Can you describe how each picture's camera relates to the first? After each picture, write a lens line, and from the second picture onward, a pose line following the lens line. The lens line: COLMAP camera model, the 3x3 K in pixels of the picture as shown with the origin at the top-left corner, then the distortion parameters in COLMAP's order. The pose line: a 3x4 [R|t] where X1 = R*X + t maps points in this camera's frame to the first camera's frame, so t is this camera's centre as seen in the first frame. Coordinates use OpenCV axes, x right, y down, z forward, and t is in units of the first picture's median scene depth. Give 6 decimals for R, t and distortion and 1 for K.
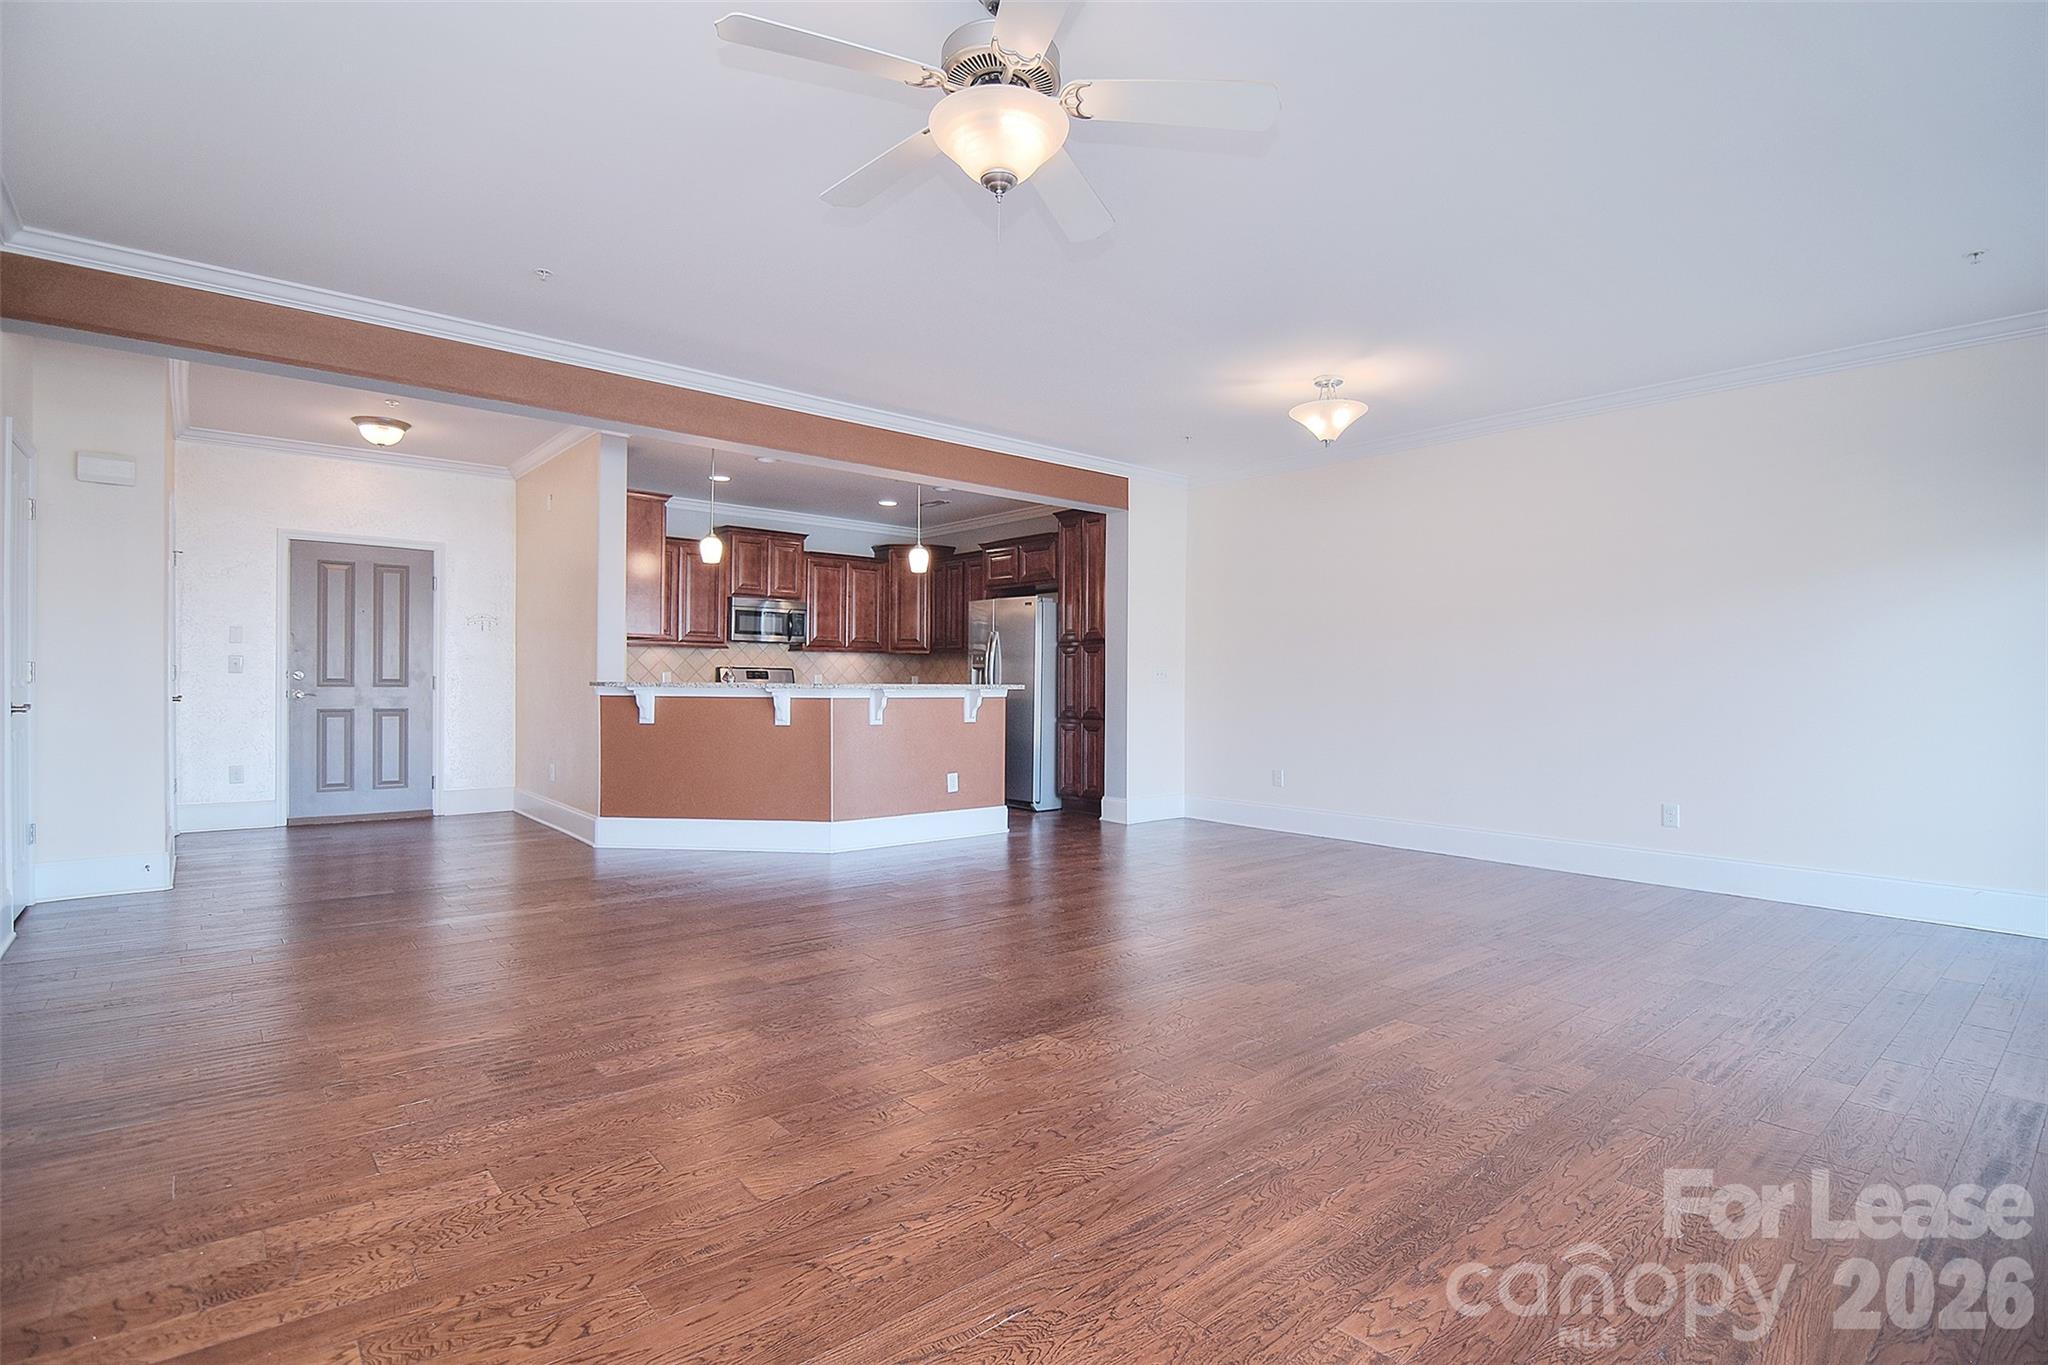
lens RADIAL K [[990.5, 0, 1025.6], [0, 990.5, 675.1], [0, 0, 1]] dist [-0.014492, -0.005227]
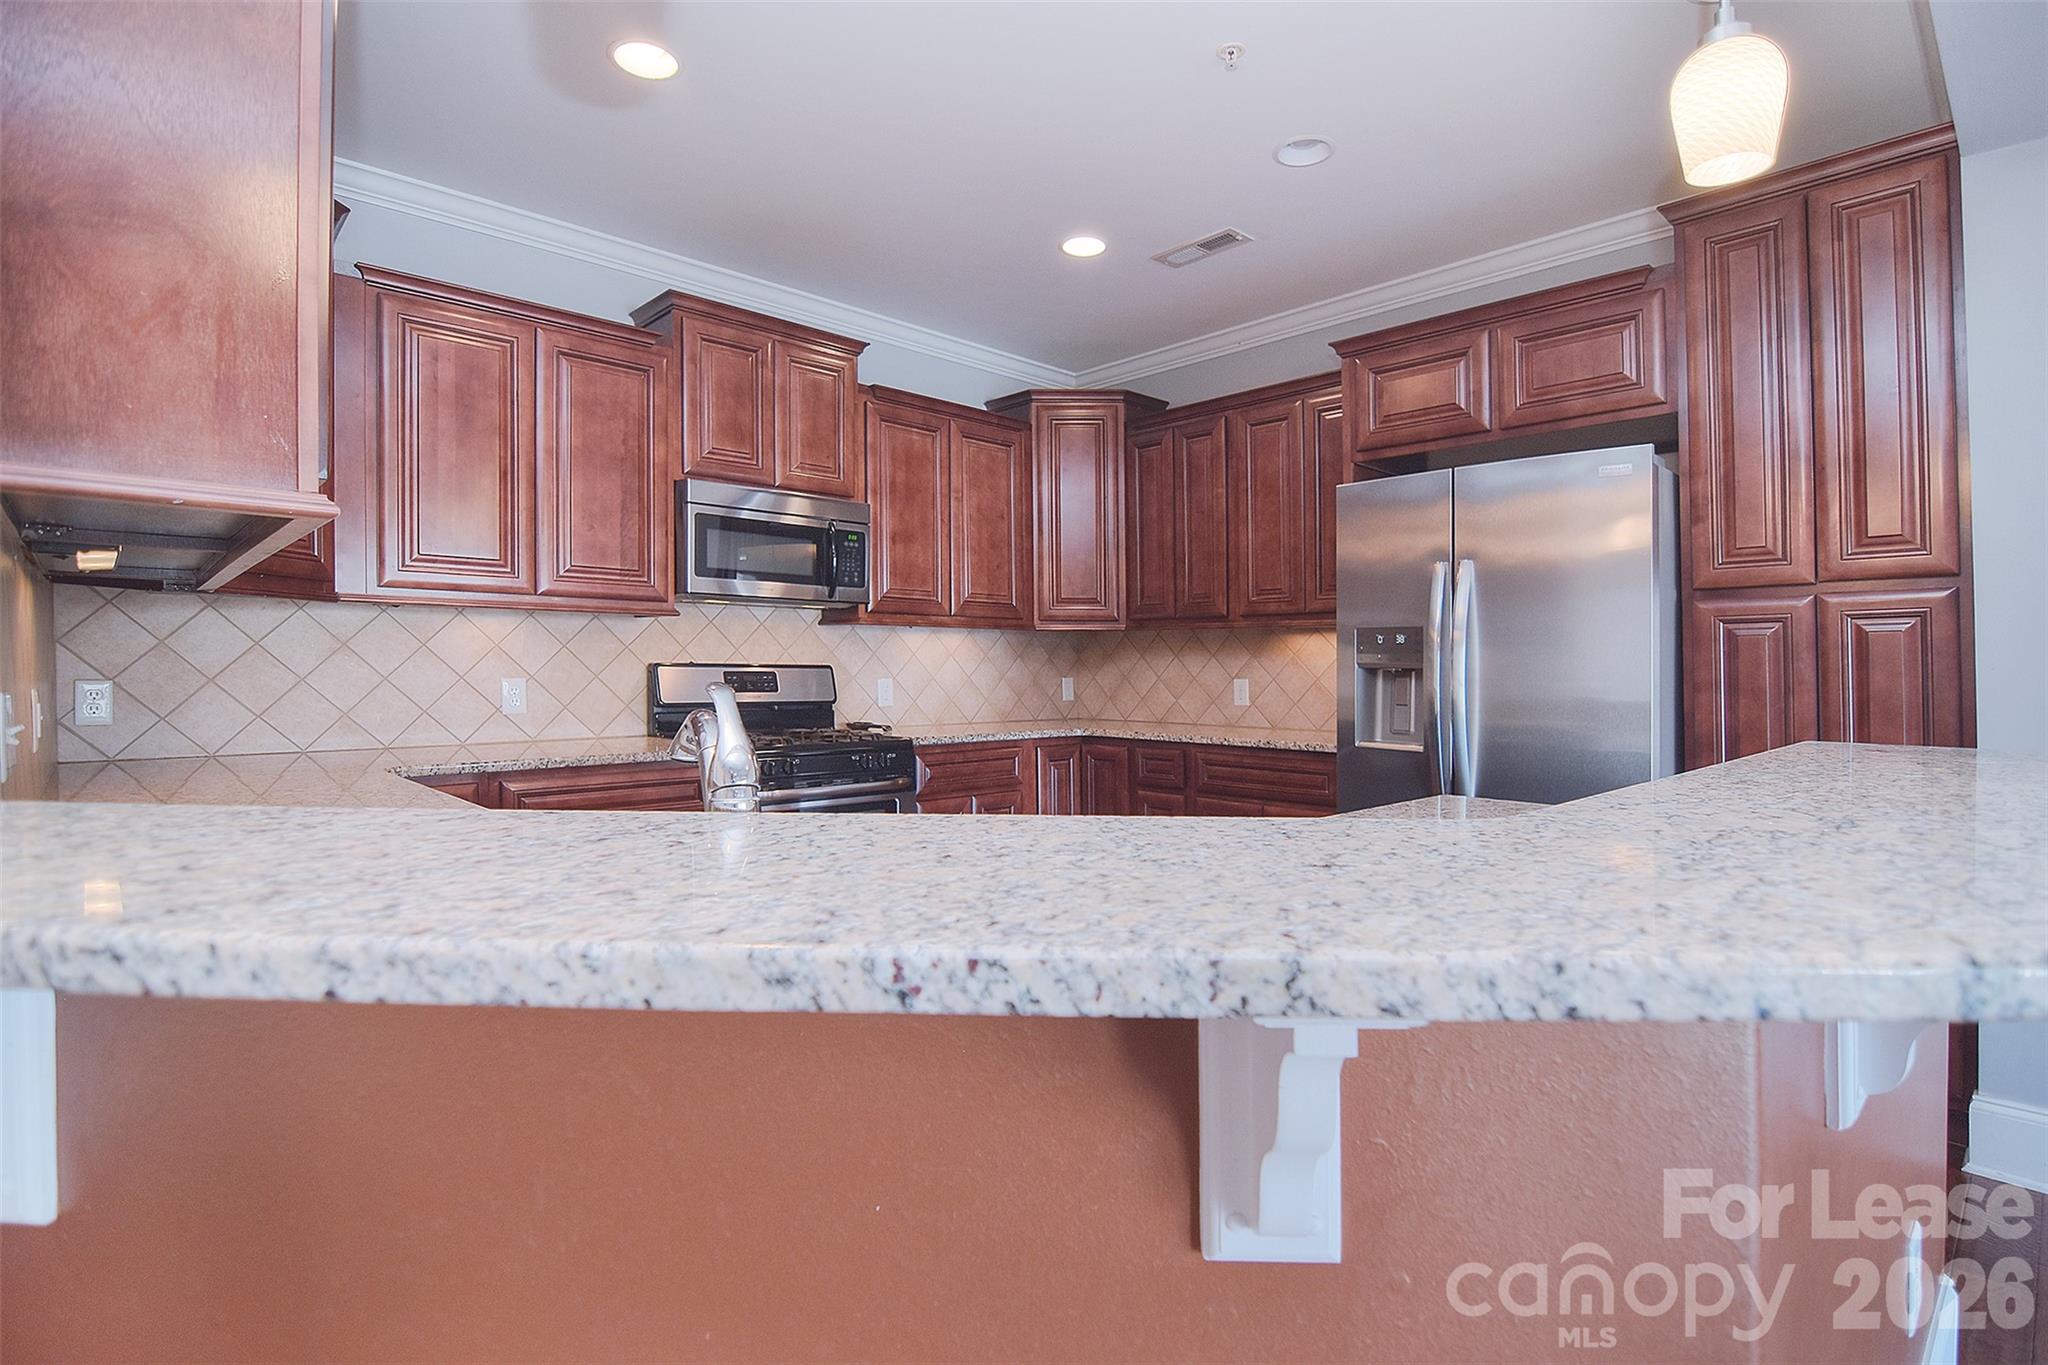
lens RADIAL K [[990.5, 0, 1037.6], [0, 990.5, 688.4], [0, 0, 1]] dist [-0.014492, -0.005227]
pose [[0.998249, -0.011083, 0.058105, -0.181140], [0.009586, 0.999616, 0.025993, -0.007162], [-0.058370, -0.025391, 0.997972, 0.599186]]
